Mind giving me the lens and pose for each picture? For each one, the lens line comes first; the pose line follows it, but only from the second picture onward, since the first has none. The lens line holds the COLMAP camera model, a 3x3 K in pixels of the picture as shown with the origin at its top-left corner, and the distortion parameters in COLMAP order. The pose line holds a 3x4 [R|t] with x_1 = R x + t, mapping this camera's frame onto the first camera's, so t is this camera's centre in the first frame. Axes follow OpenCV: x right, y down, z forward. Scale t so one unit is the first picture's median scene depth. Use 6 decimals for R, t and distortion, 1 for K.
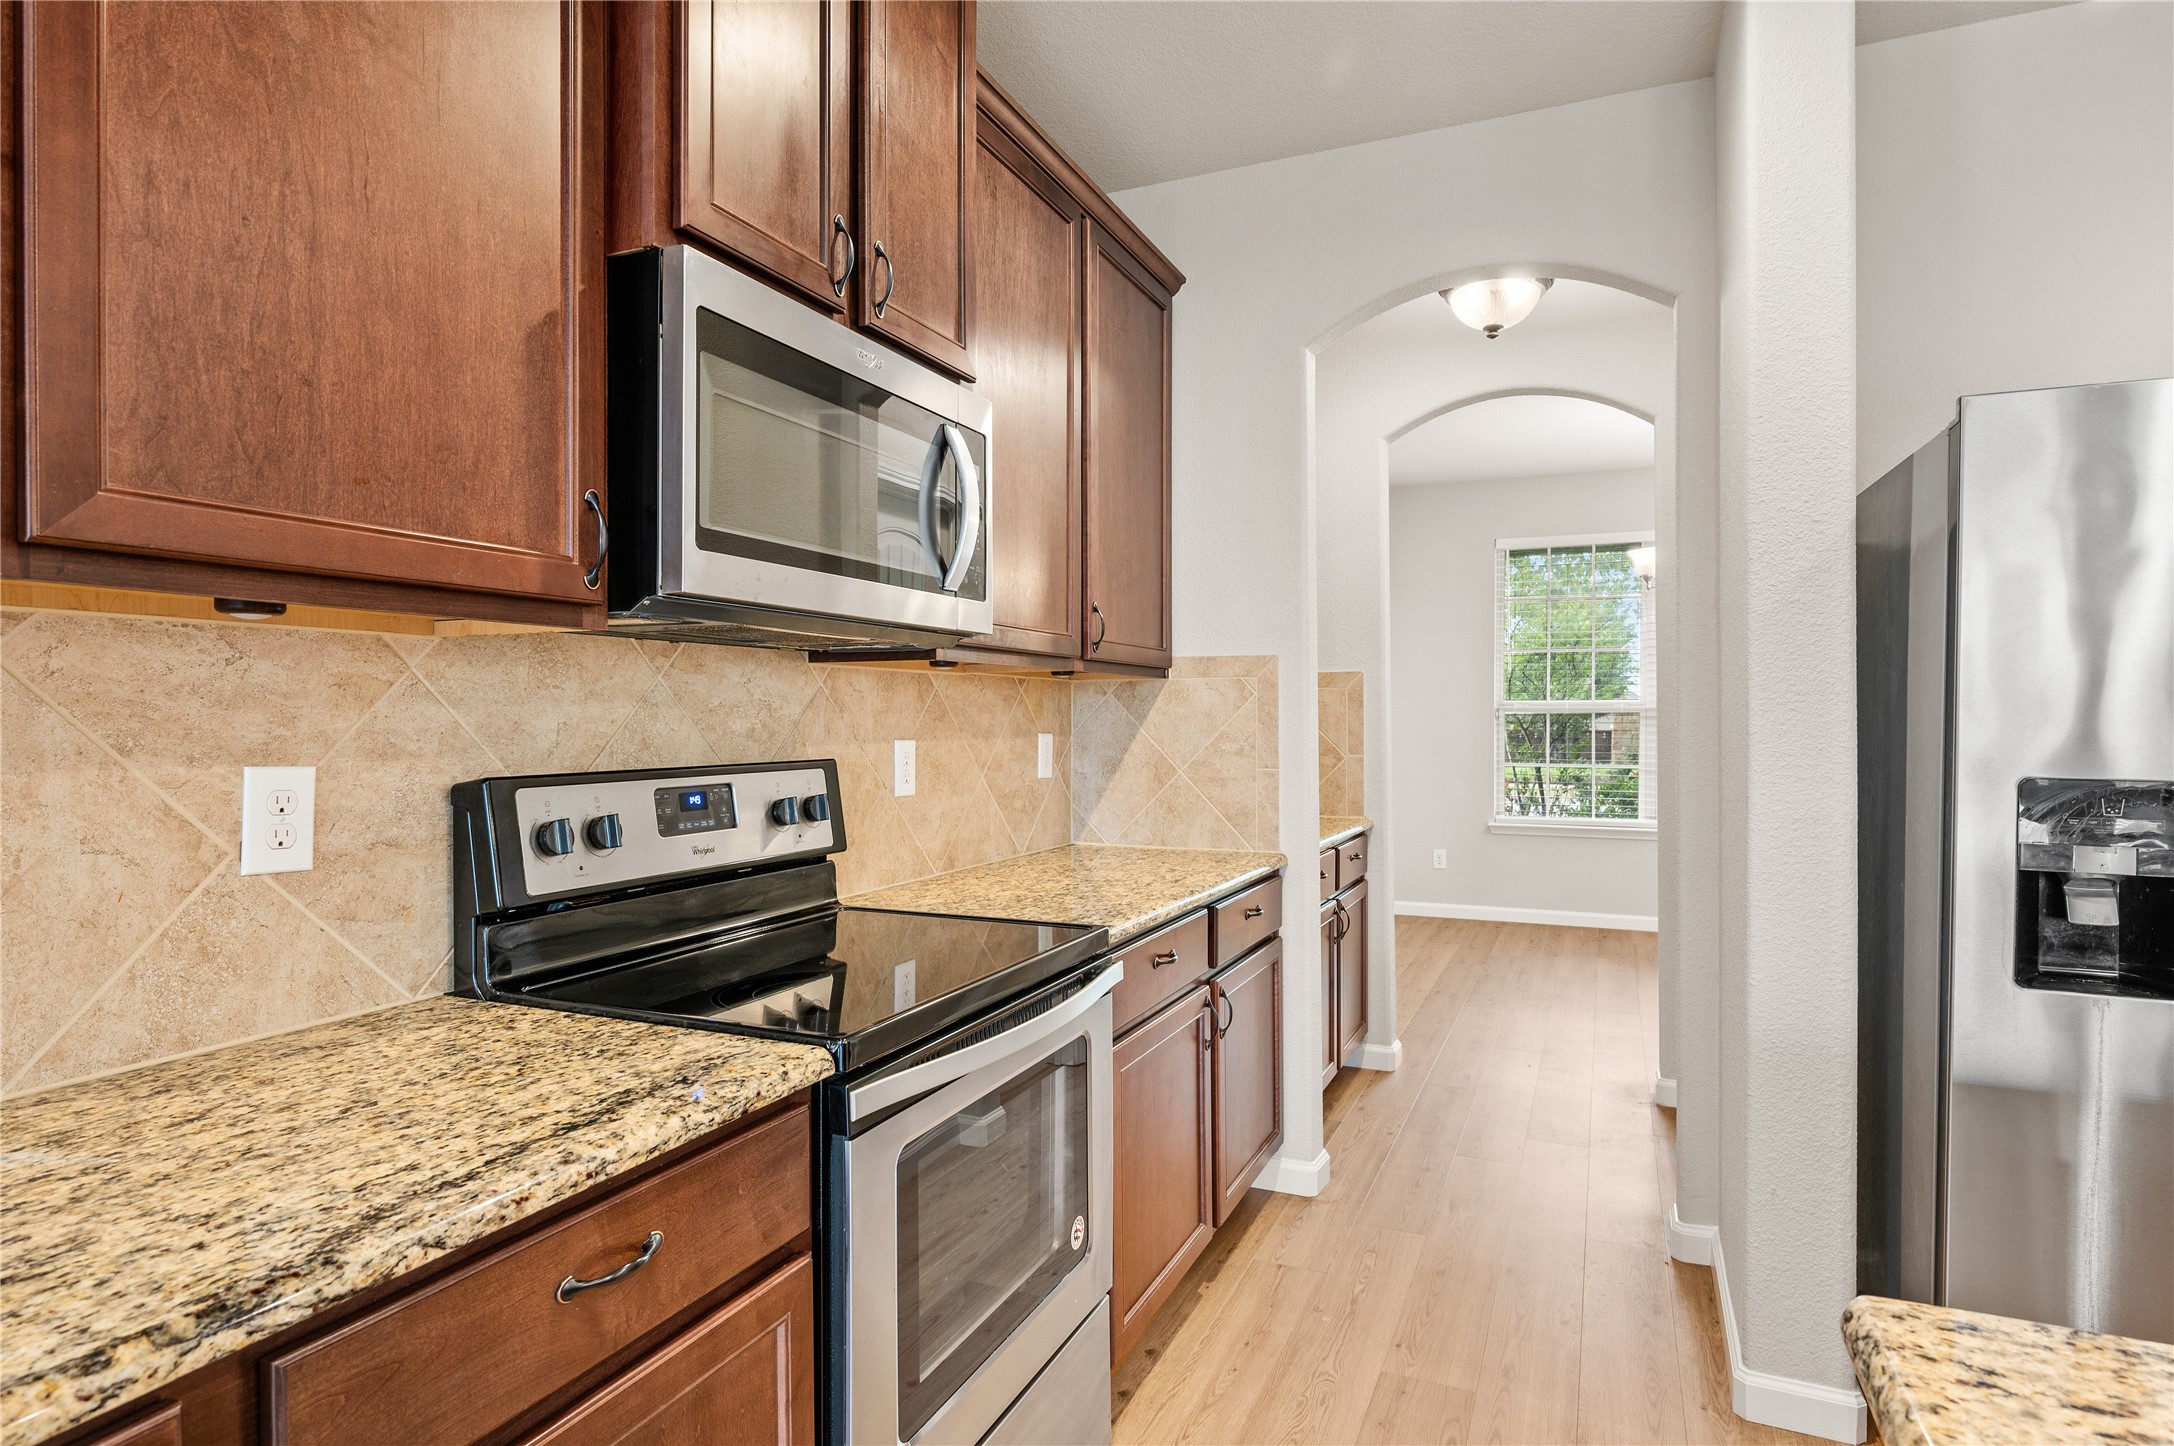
lens RADIAL K [[1149.2, 0, 1125.3], [0, 1149.2, 727.2], [0, 0, 1]] dist [-0.006327, 0.001955]
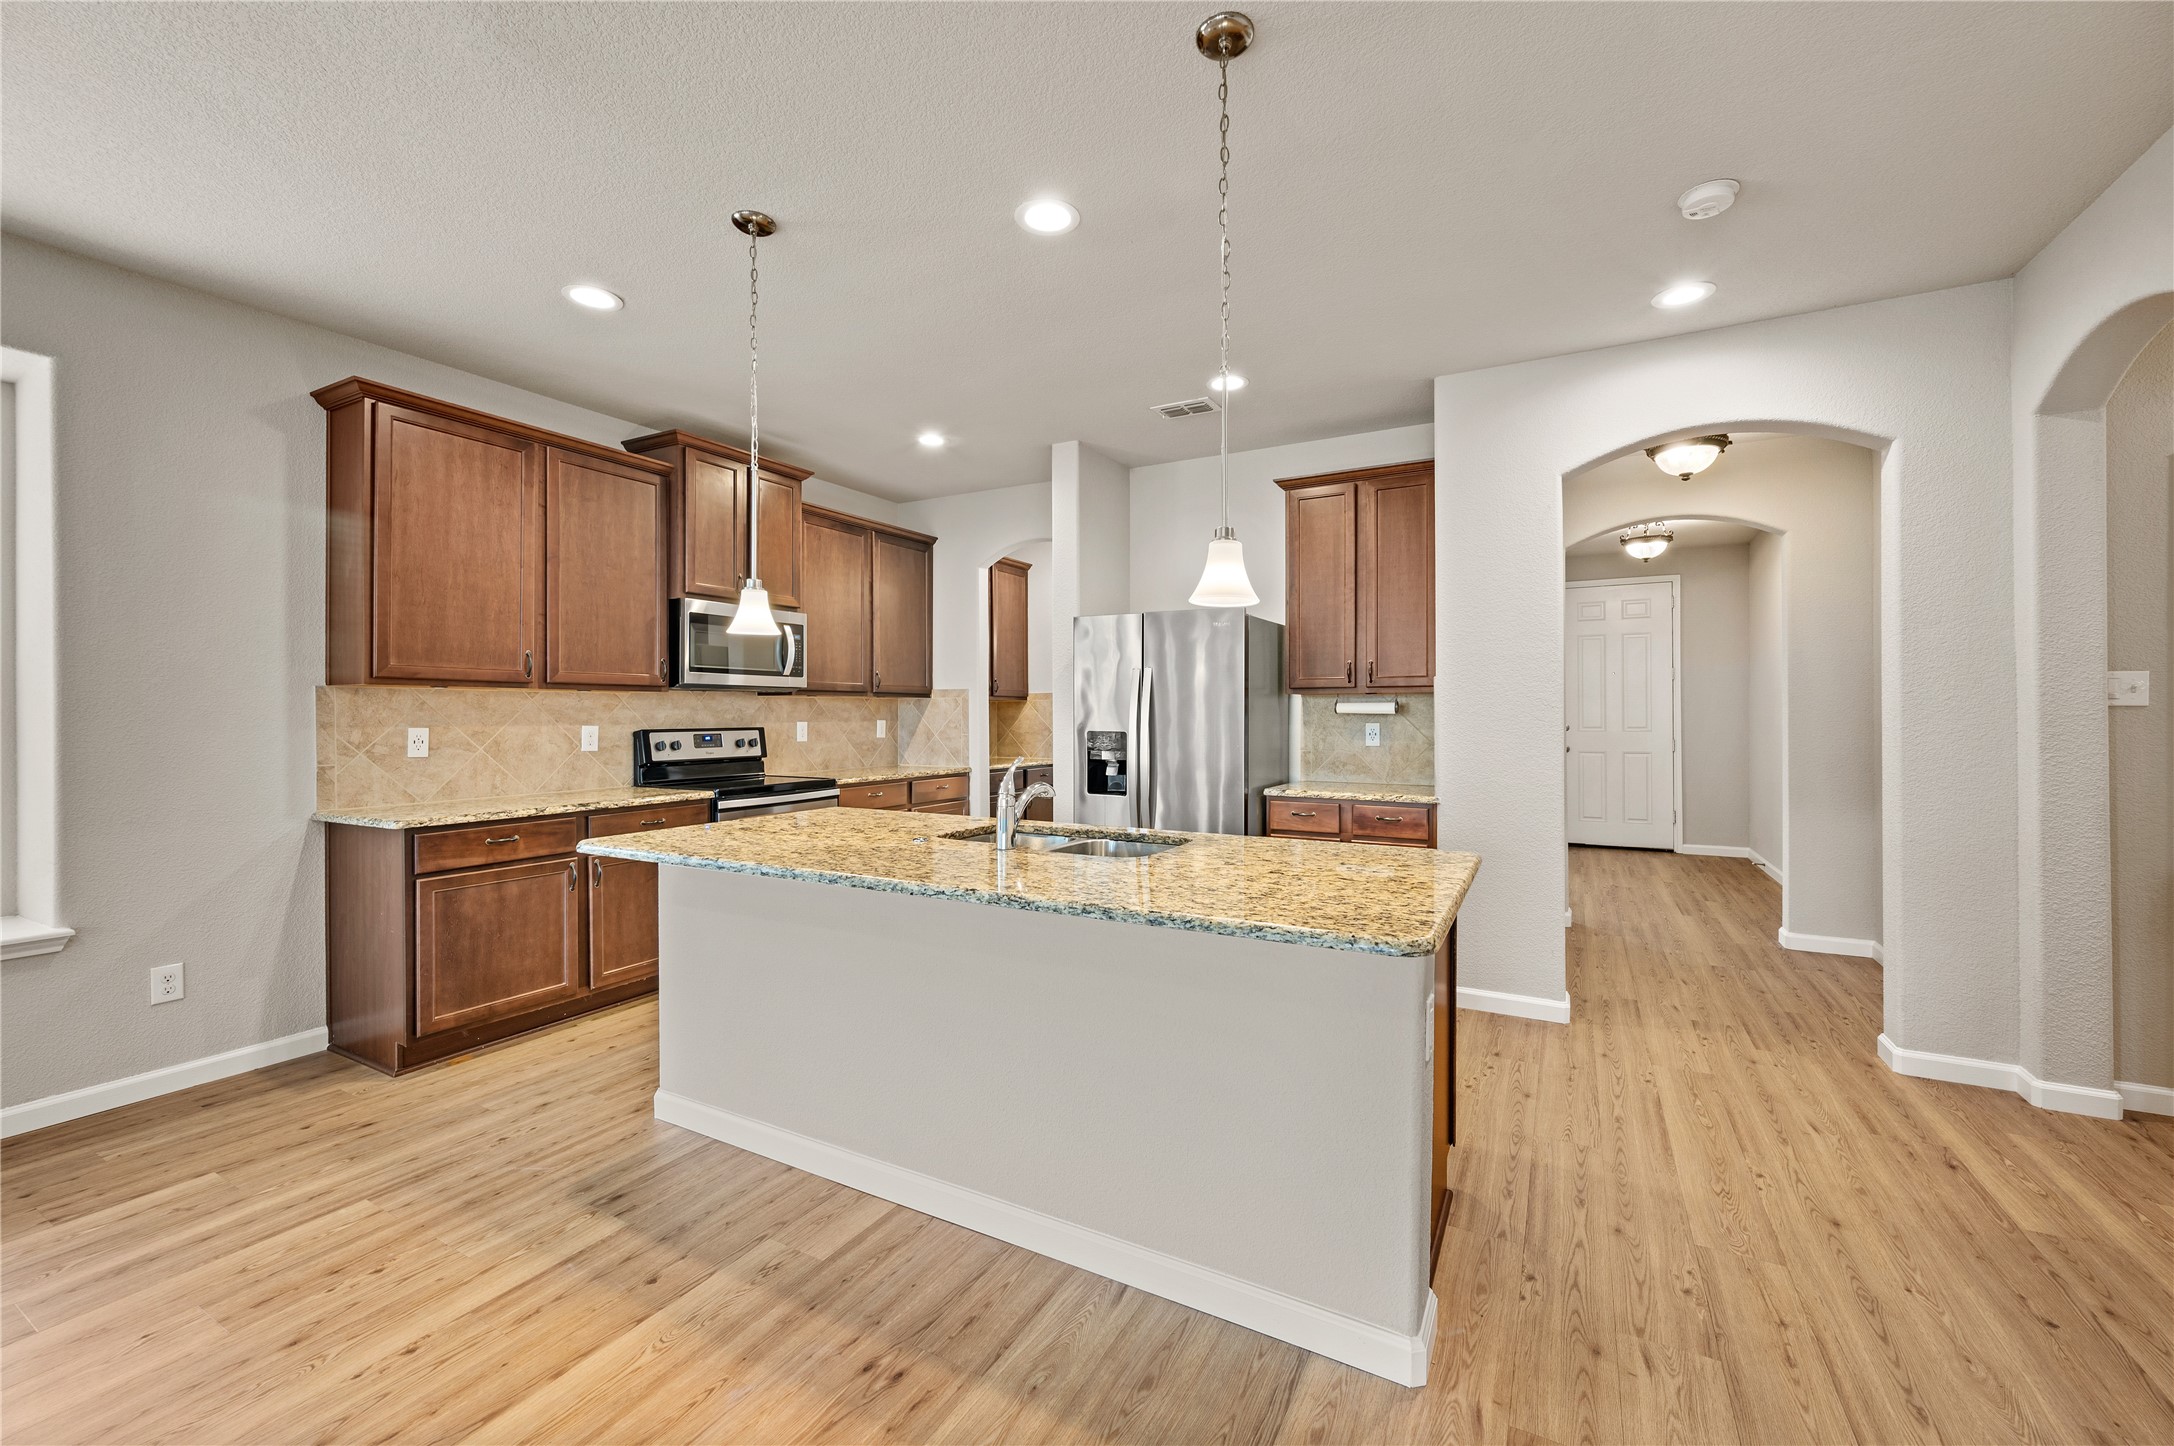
lens RADIAL K [[869.6, 0, 1142.5], [0, 869.6, 716.0], [0, 0, 1]] dist [-0.000604, 0.000075]
pose [[0.997502, -0.002115, -0.070611, 1.102246], [0.001681, 0.999979, -0.006202, 0.016616], [0.070622, 0.006068, 0.997485, -1.490097]]
